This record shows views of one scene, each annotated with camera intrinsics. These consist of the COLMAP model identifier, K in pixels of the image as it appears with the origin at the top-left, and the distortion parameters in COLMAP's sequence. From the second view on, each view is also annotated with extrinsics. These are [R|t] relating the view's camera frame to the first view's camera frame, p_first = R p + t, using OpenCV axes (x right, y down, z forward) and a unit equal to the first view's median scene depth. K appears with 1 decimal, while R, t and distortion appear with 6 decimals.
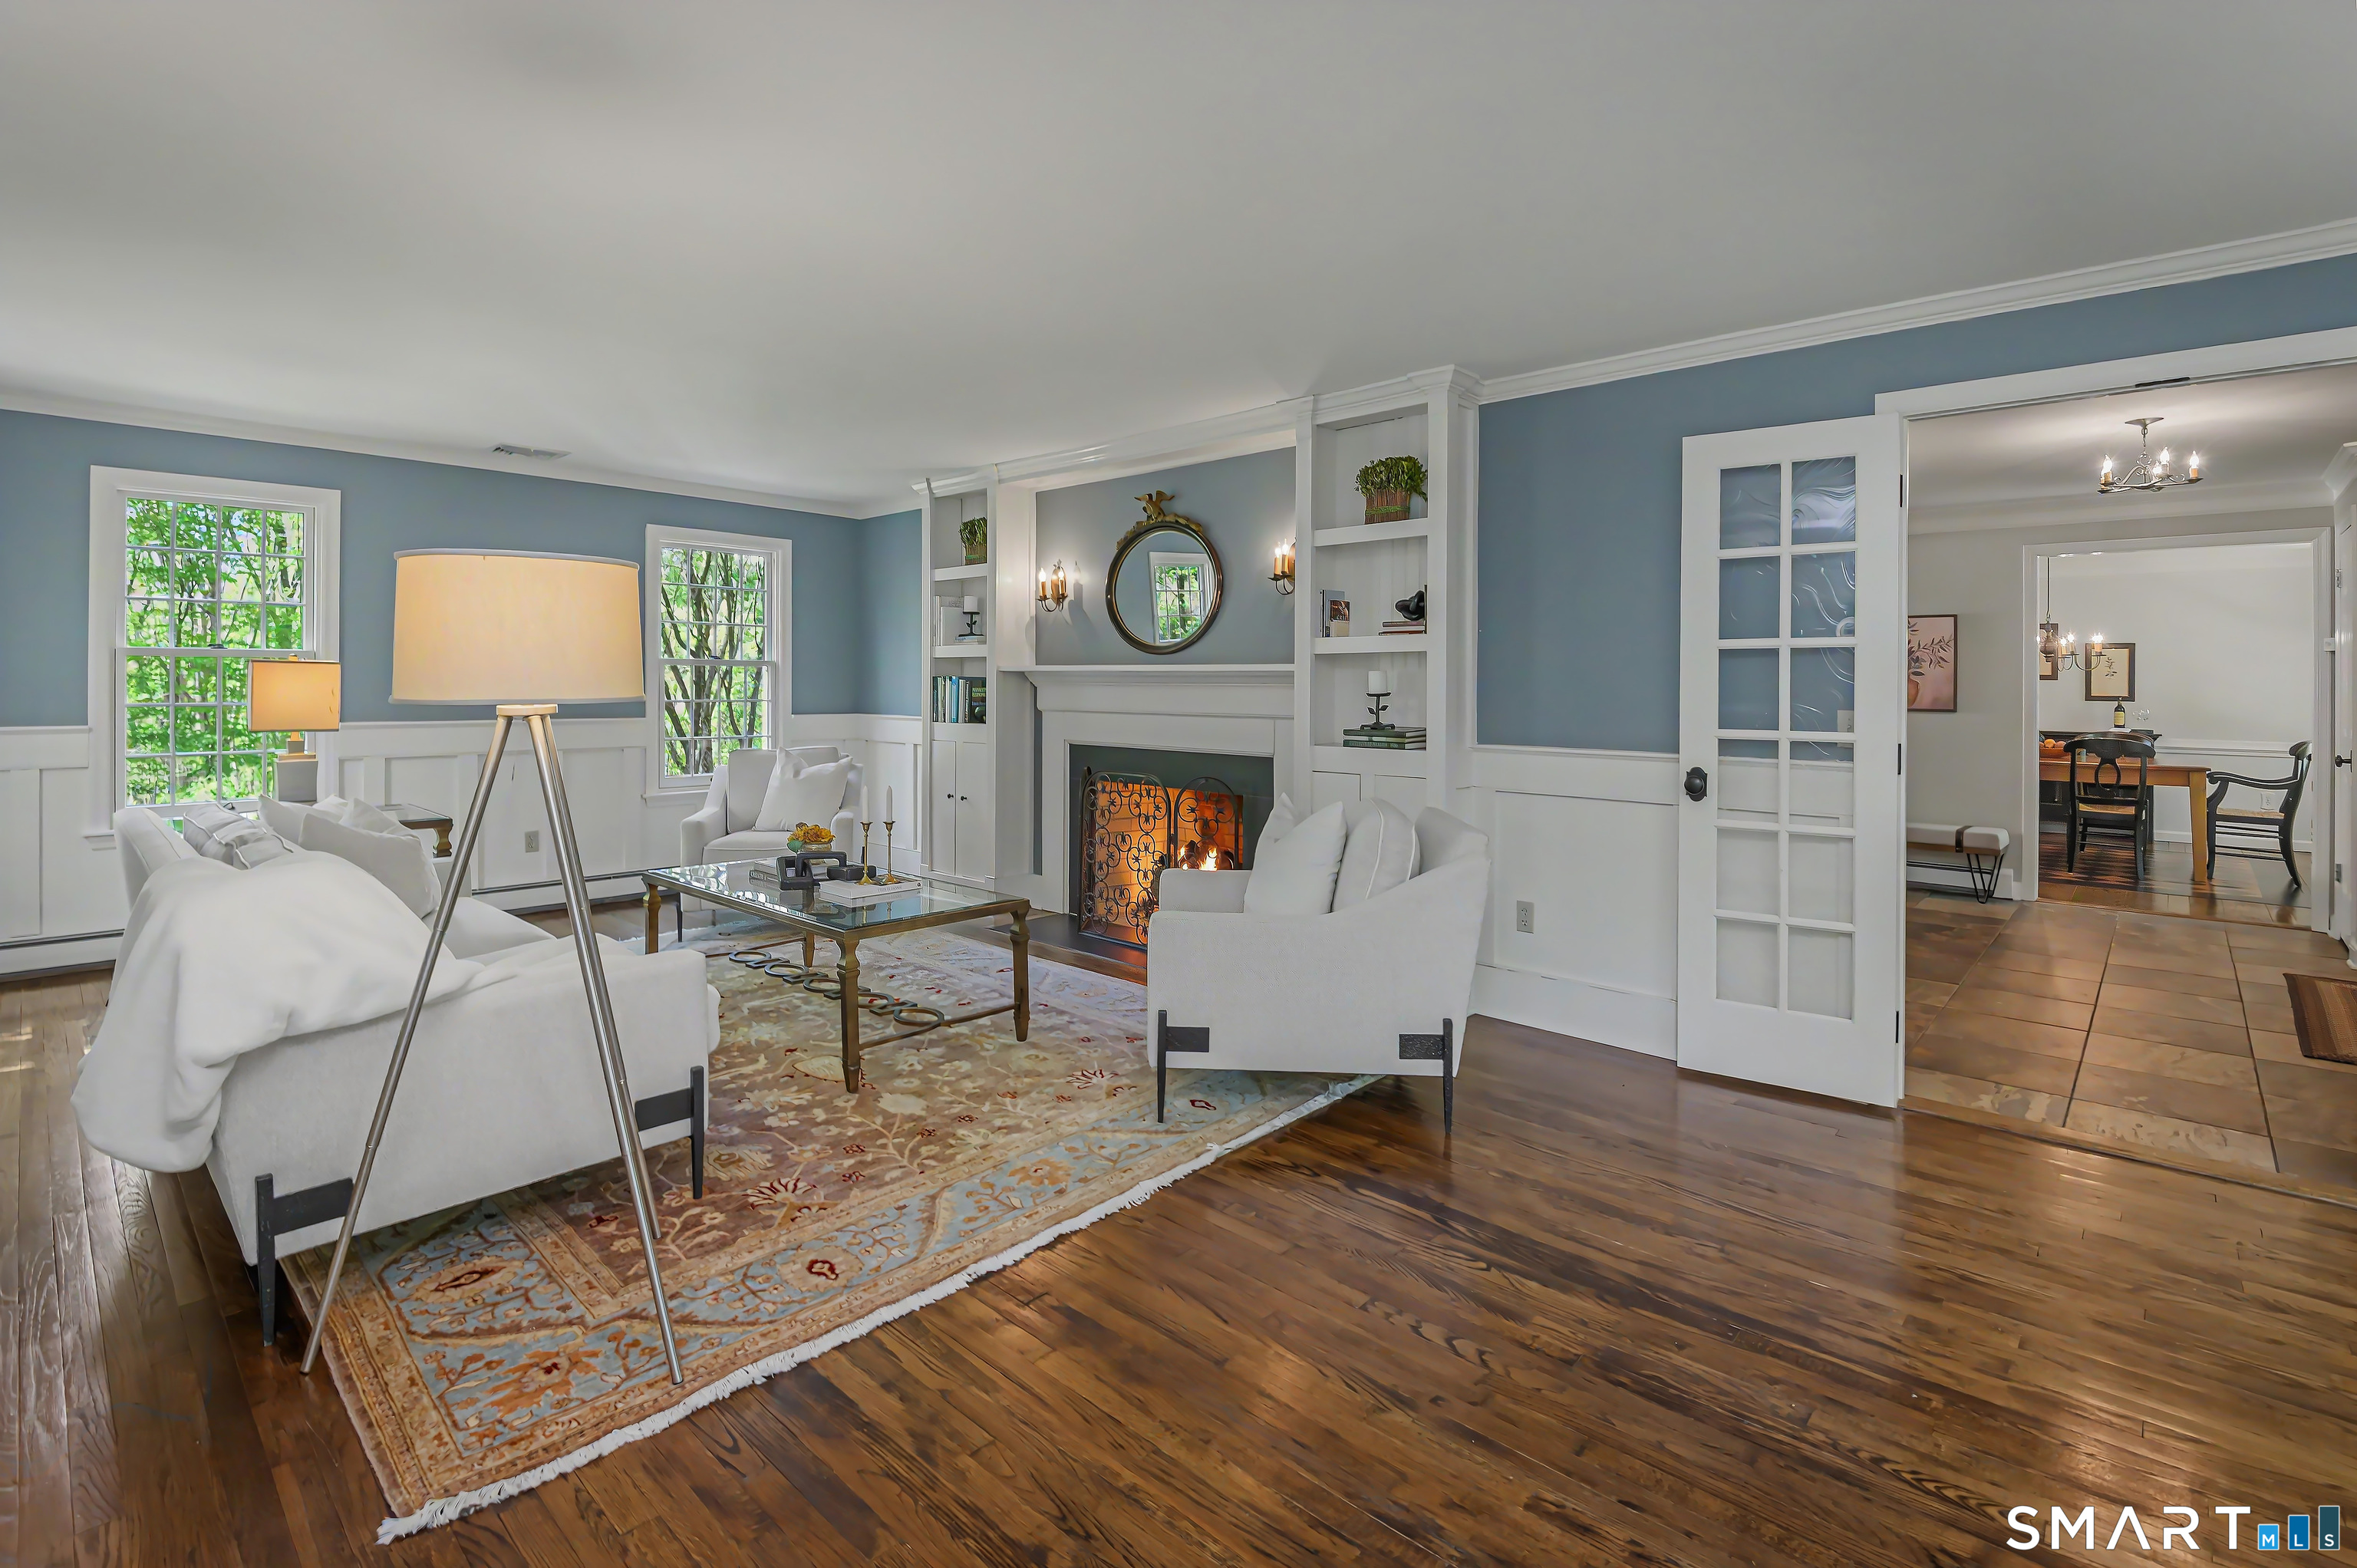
lens RADIAL K [[1097.4, 0, 1175.8], [0, 1097.4, 678.2], [0, 0, 1]] dist [-0.029041, -0.000010]
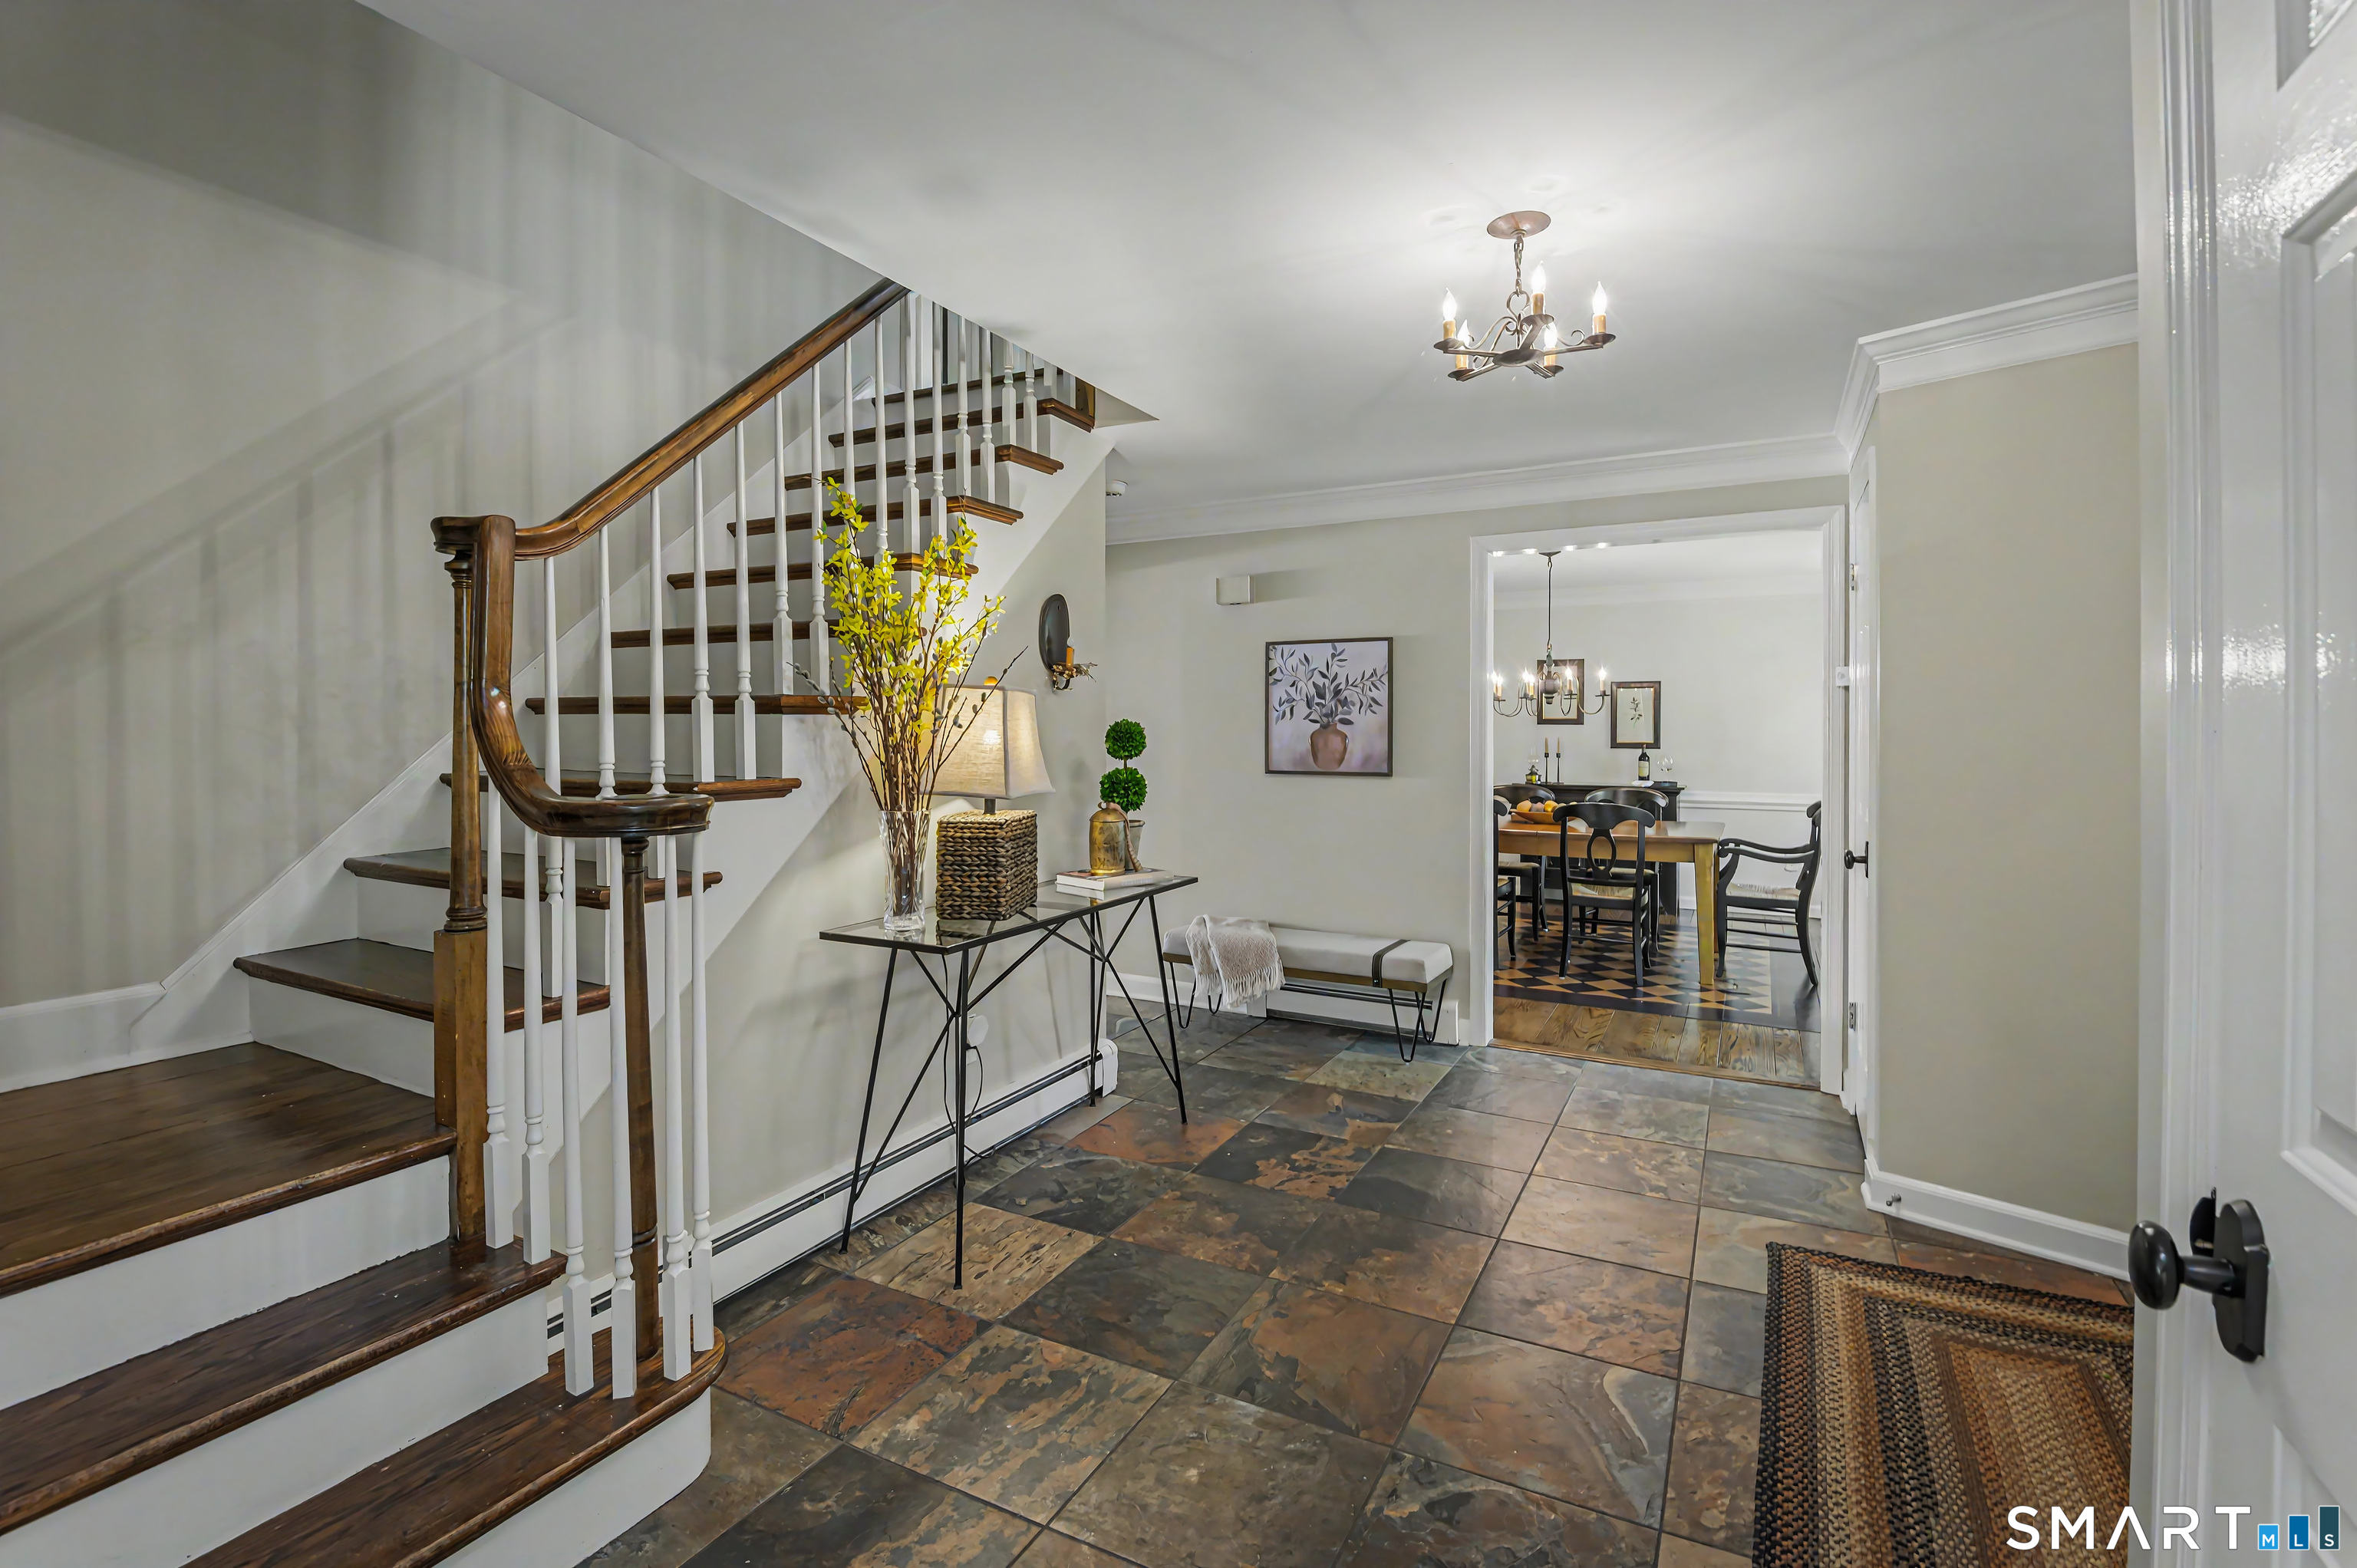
lens RADIAL K [[1059.0, 0, 1184.2], [0, 1059.0, 732.4], [0, 0, 1]] dist [0.022329, -0.024864]
pose [[0.966355, -0.009376, 0.257042, 0.383682], [0.006701, 0.999914, 0.011280, -0.005169], [-0.257126, -0.009178, 0.966334, 0.339863]]
